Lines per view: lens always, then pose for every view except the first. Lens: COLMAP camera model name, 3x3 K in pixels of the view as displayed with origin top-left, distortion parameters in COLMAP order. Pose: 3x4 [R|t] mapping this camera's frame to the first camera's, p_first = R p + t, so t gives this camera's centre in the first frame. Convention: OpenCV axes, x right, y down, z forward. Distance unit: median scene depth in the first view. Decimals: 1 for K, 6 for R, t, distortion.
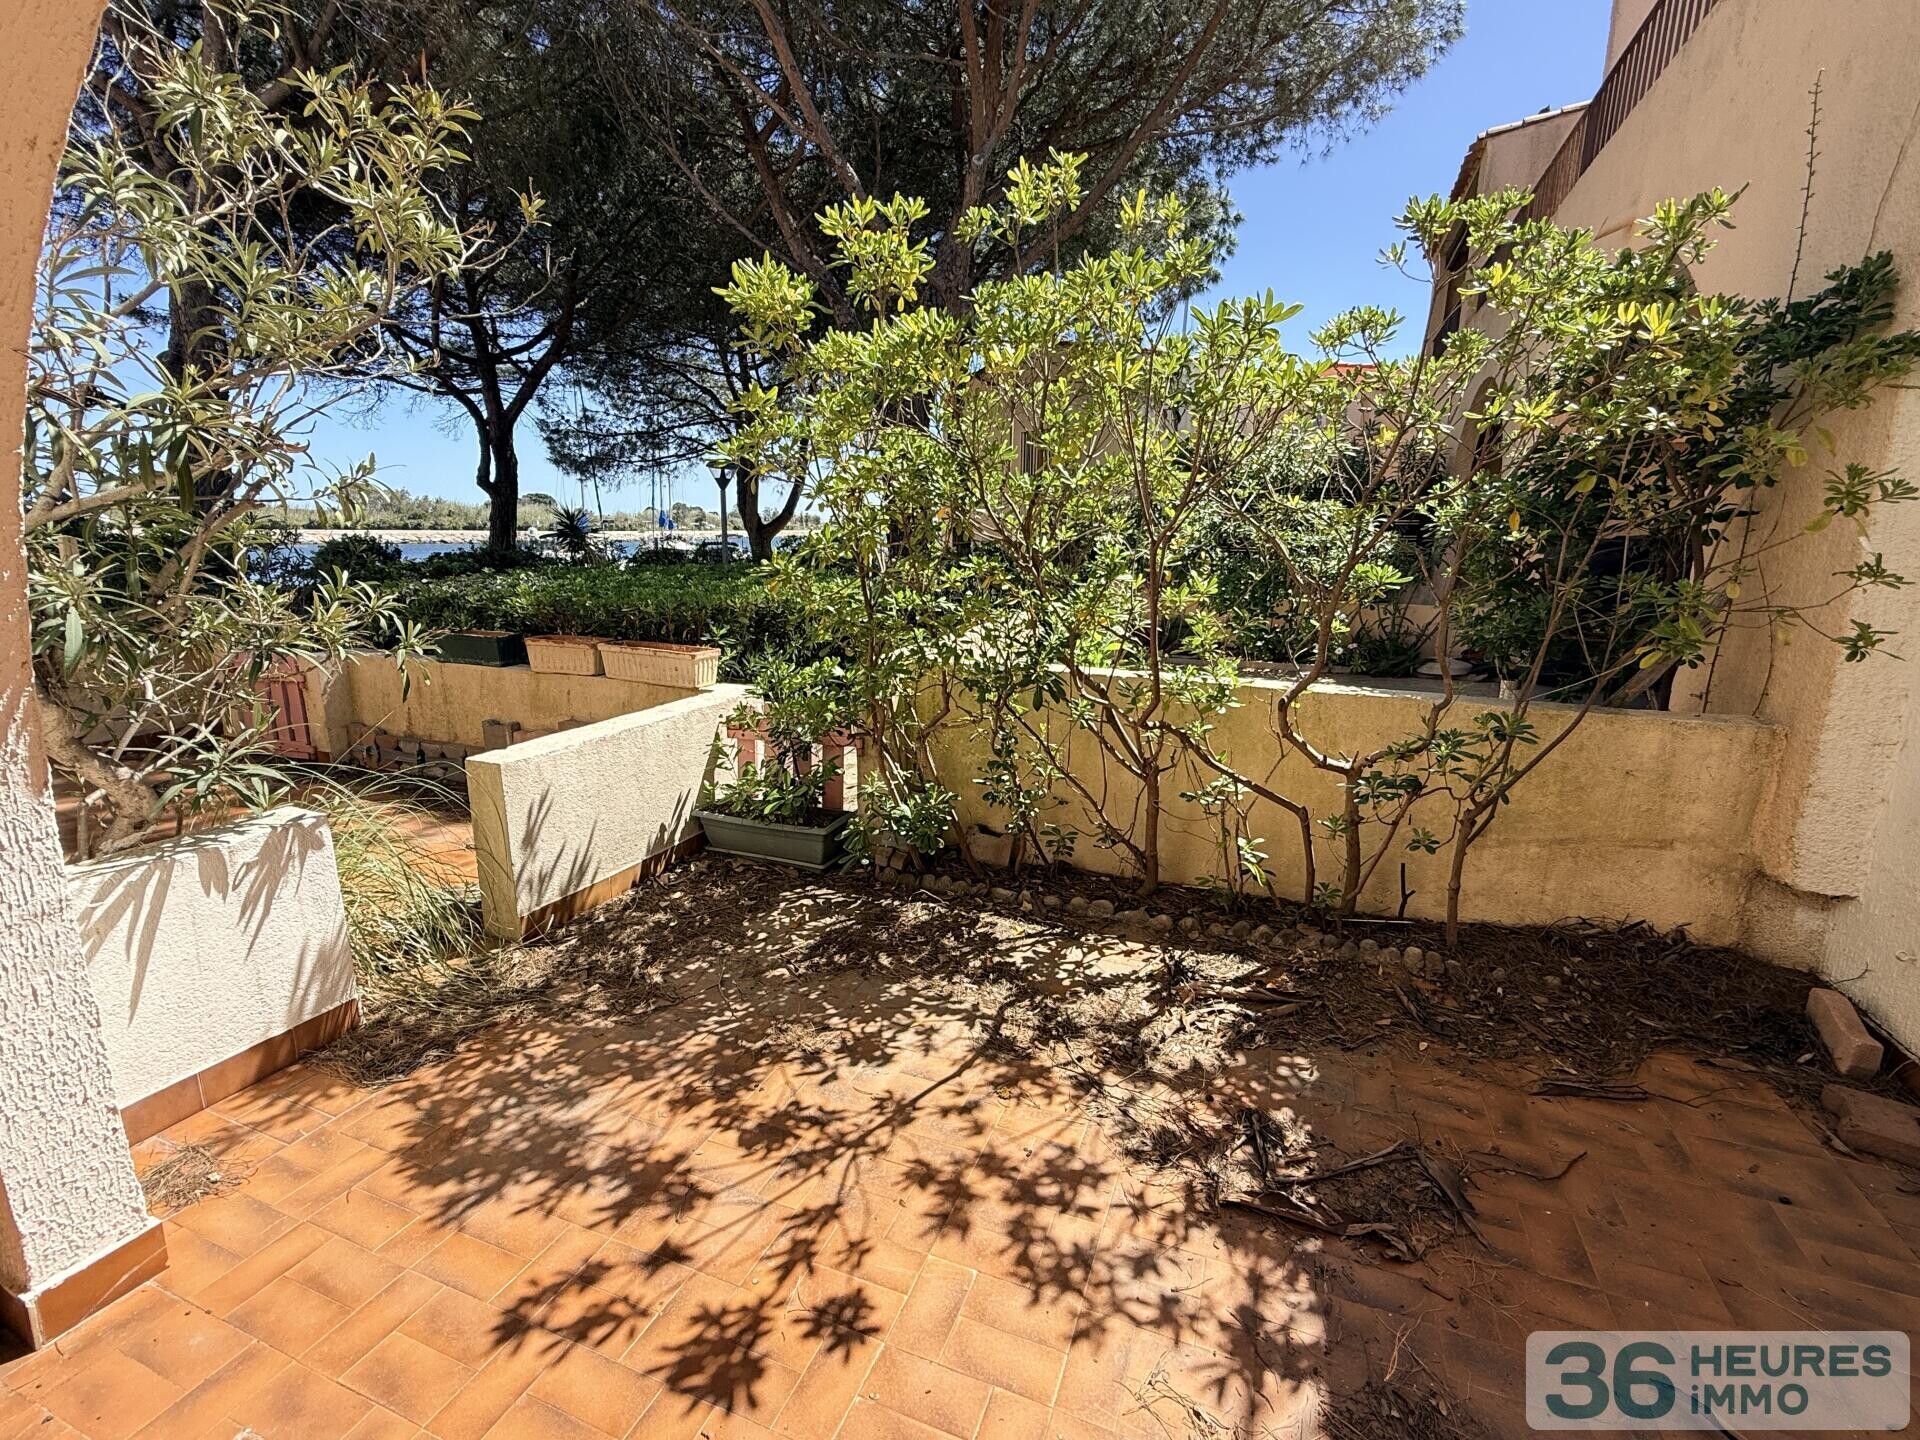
lens RADIAL K [[853.0, 0, 958.4], [0, 853.0, 711.6], [0, 0, 1]] dist [-0.001474, 0.000082]
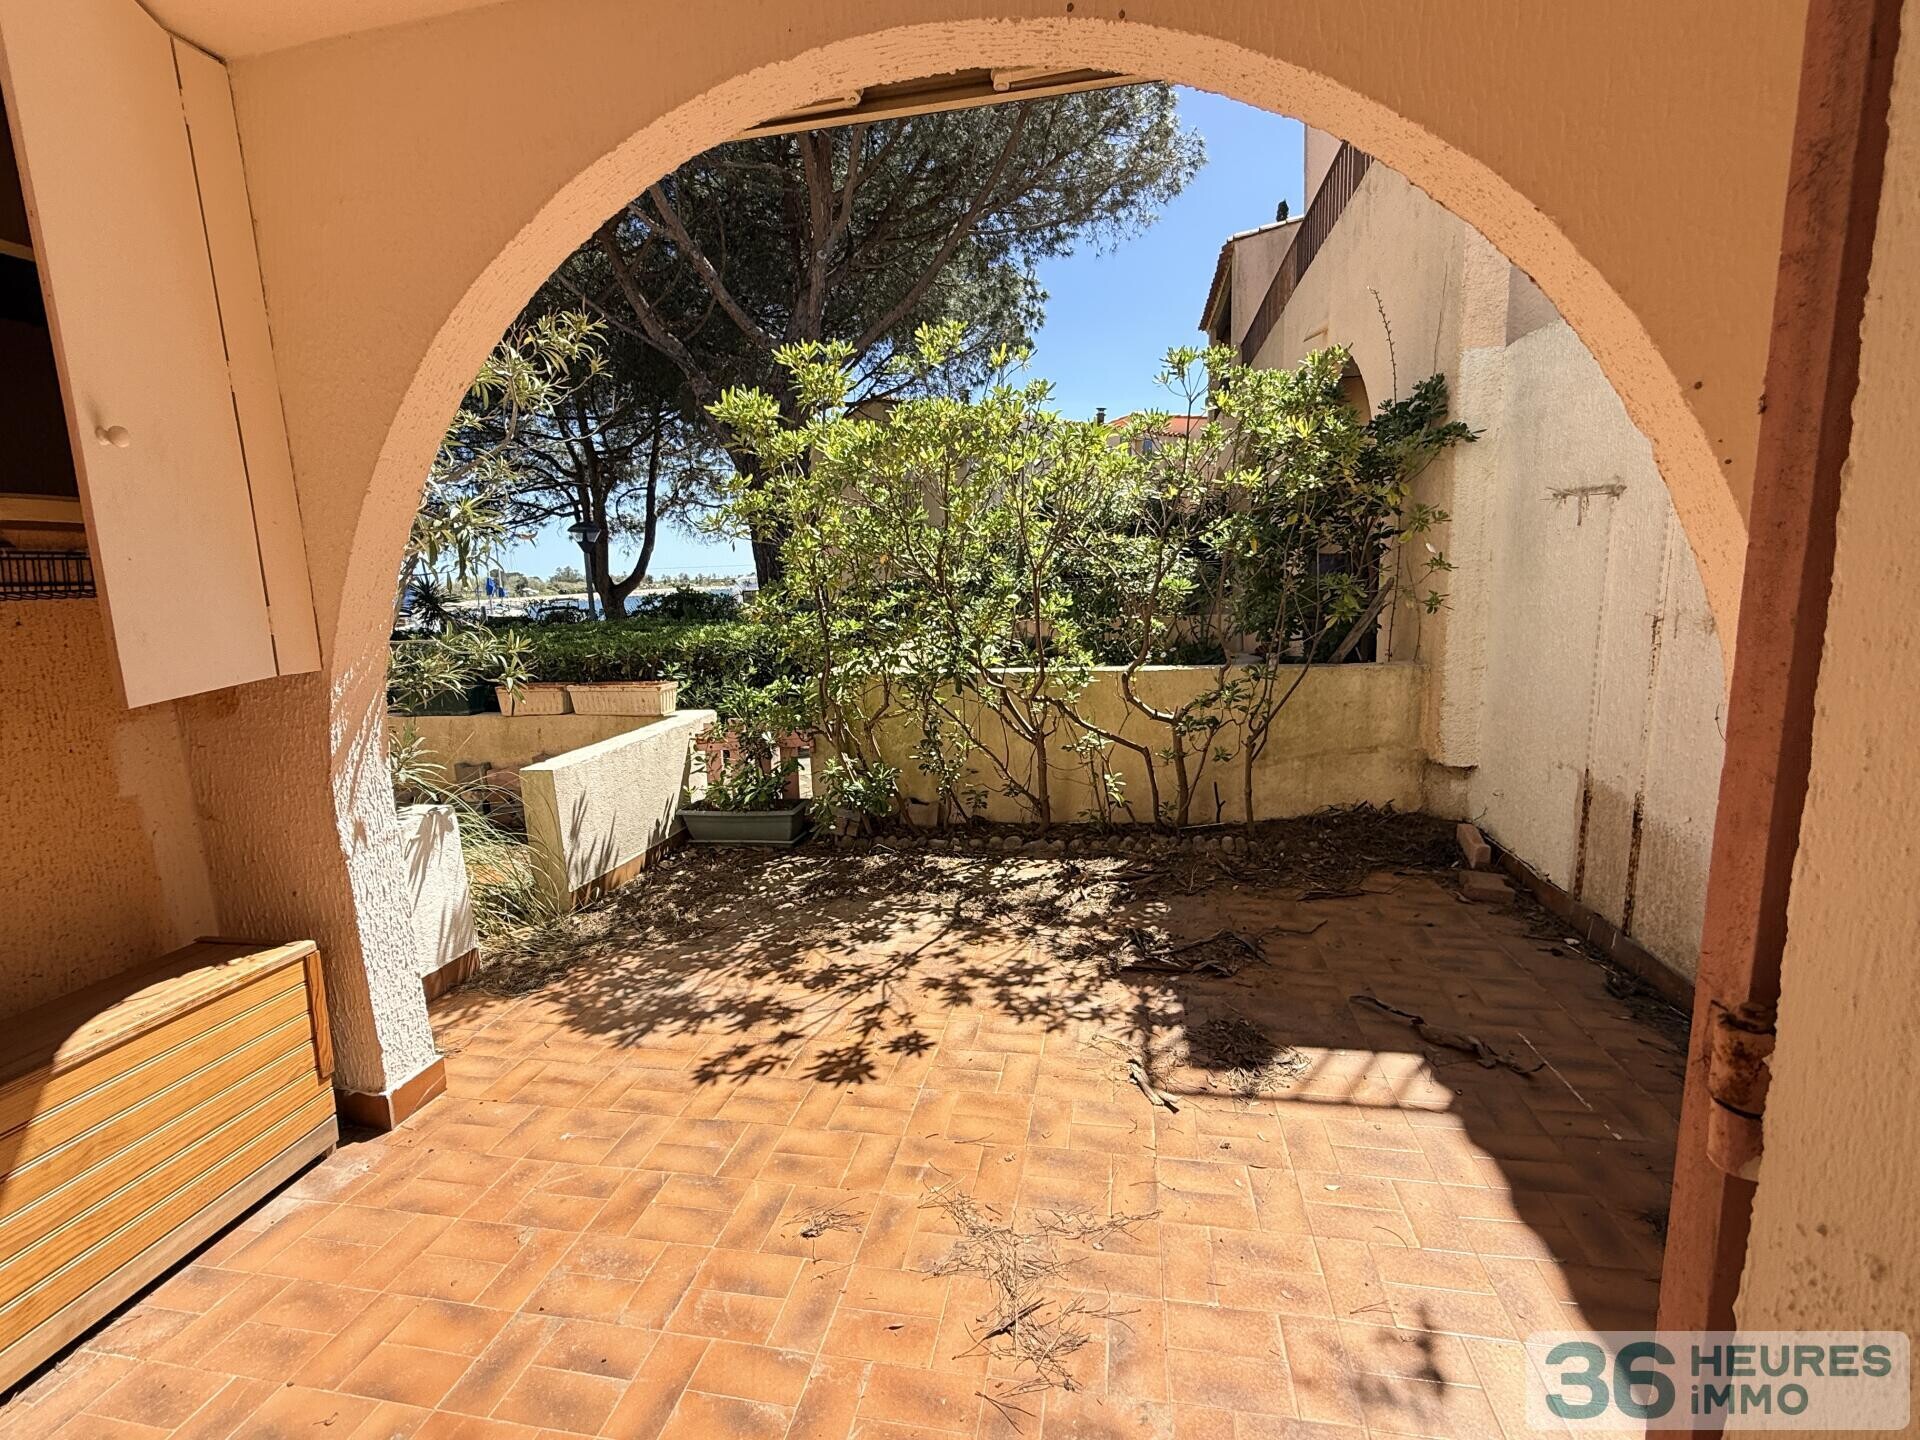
lens RADIAL K [[853.0, 0, 958.4], [0, 853.0, 711.6], [0, 0, 1]] dist [-0.001474, 0.000082]
pose [[0.981355, -0.083579, 0.173083, -0.154583], [0.092539, 0.994721, -0.044347, 0.089326], [-0.168463, 0.059537, 0.983908, -0.379874]]
